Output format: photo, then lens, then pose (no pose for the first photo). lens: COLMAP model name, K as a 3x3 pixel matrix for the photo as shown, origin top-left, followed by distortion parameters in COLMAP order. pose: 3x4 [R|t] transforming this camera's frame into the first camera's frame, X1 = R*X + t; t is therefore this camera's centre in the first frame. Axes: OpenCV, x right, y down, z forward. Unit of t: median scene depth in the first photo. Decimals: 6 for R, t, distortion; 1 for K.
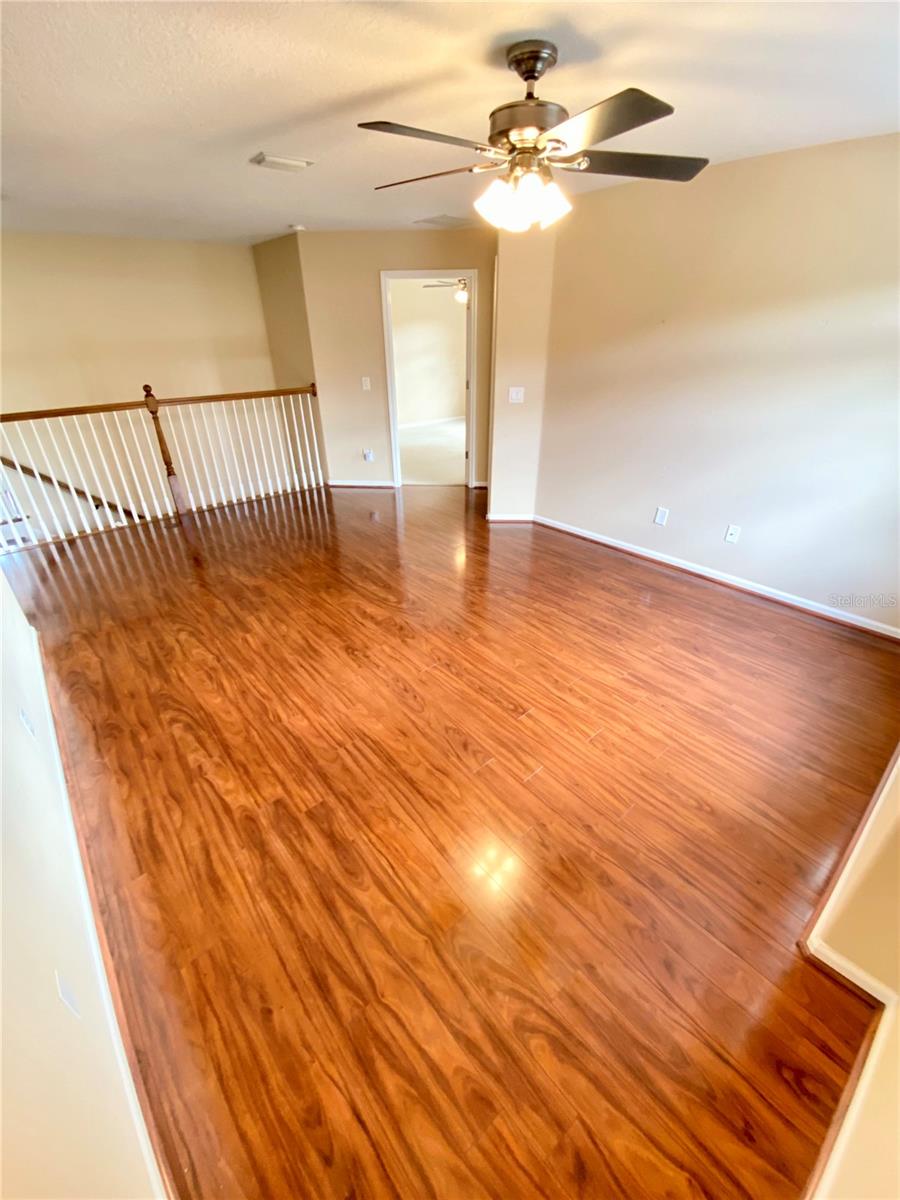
lens RADIAL K [[496.6, 0, 450.0], [0, 496.6, 600.0], [0, 0, 1]] dist [0.029861, -0.021251]
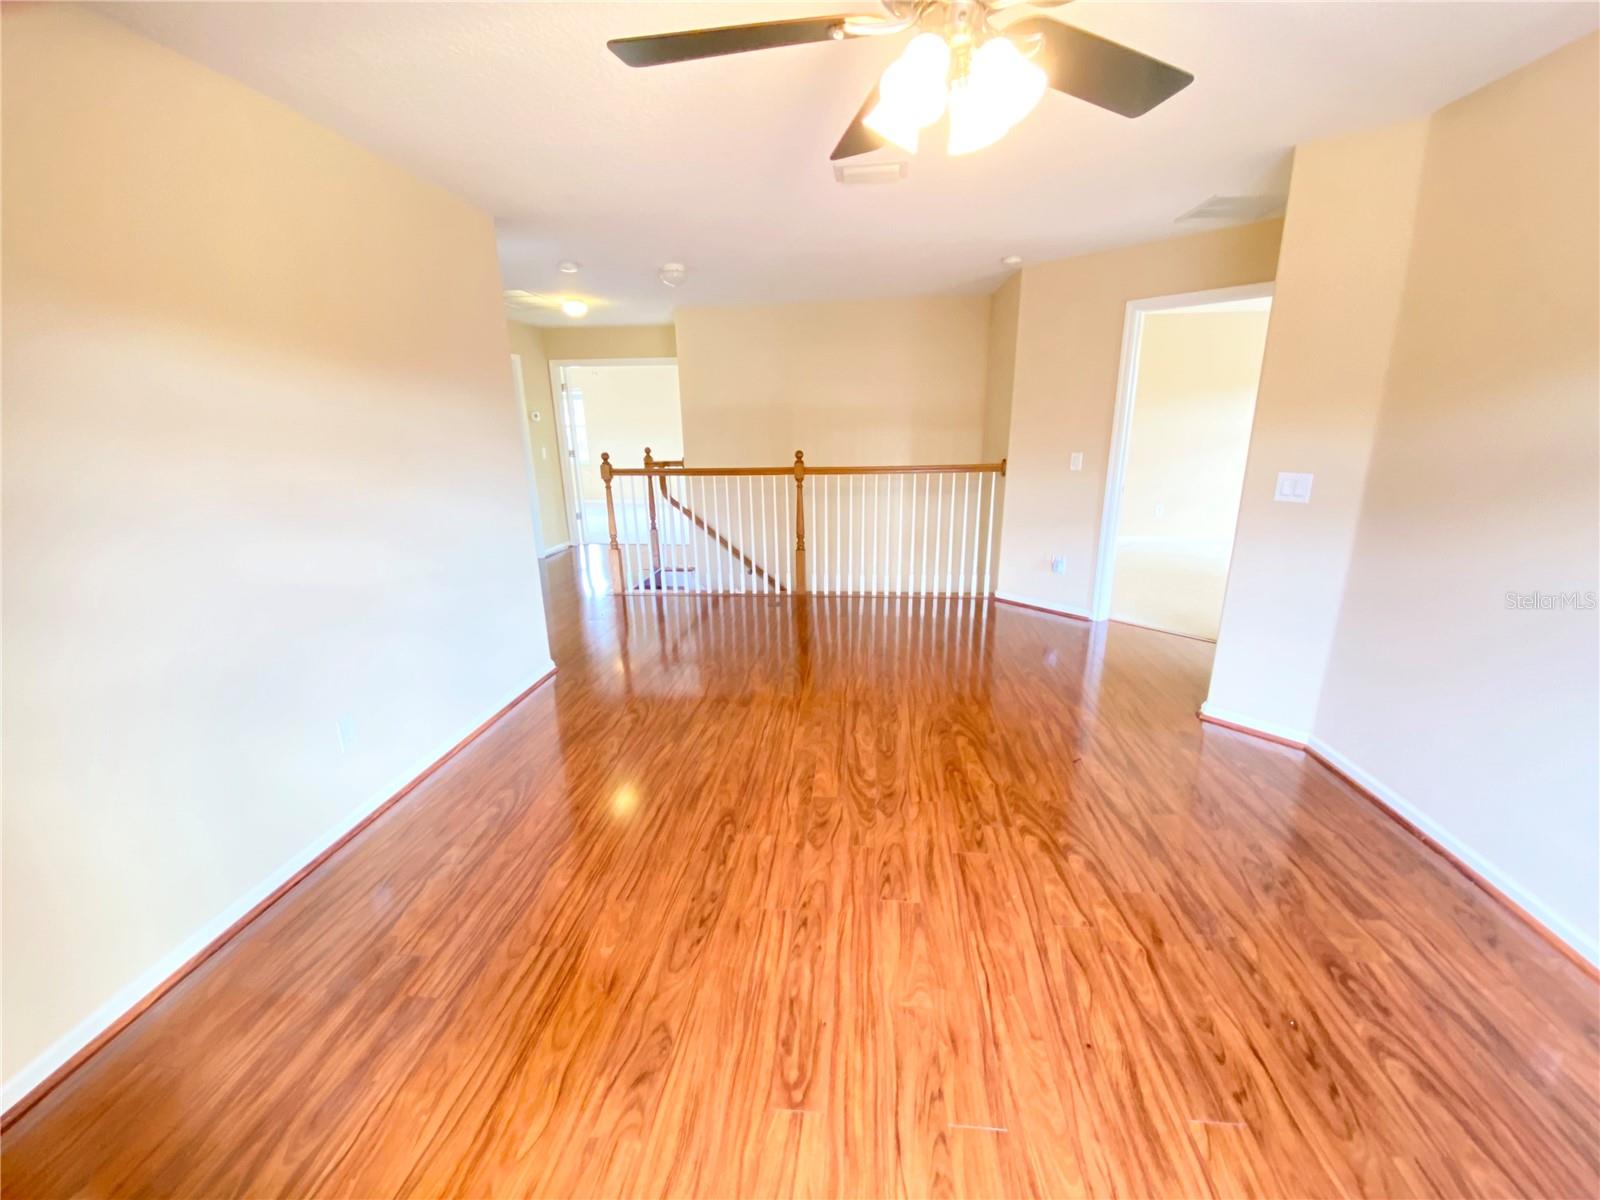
lens RADIAL K [[643.8, 0, 793.1], [0, 643.8, 605.8], [0, 0, 1]] dist [0.026286, -0.022969]
pose [[0.679630, 0.198060, -0.706311, 0.273638], [-0.338086, 0.939072, -0.061985, -0.094666], [0.651001, 0.280921, 0.705182, 0.261286]]
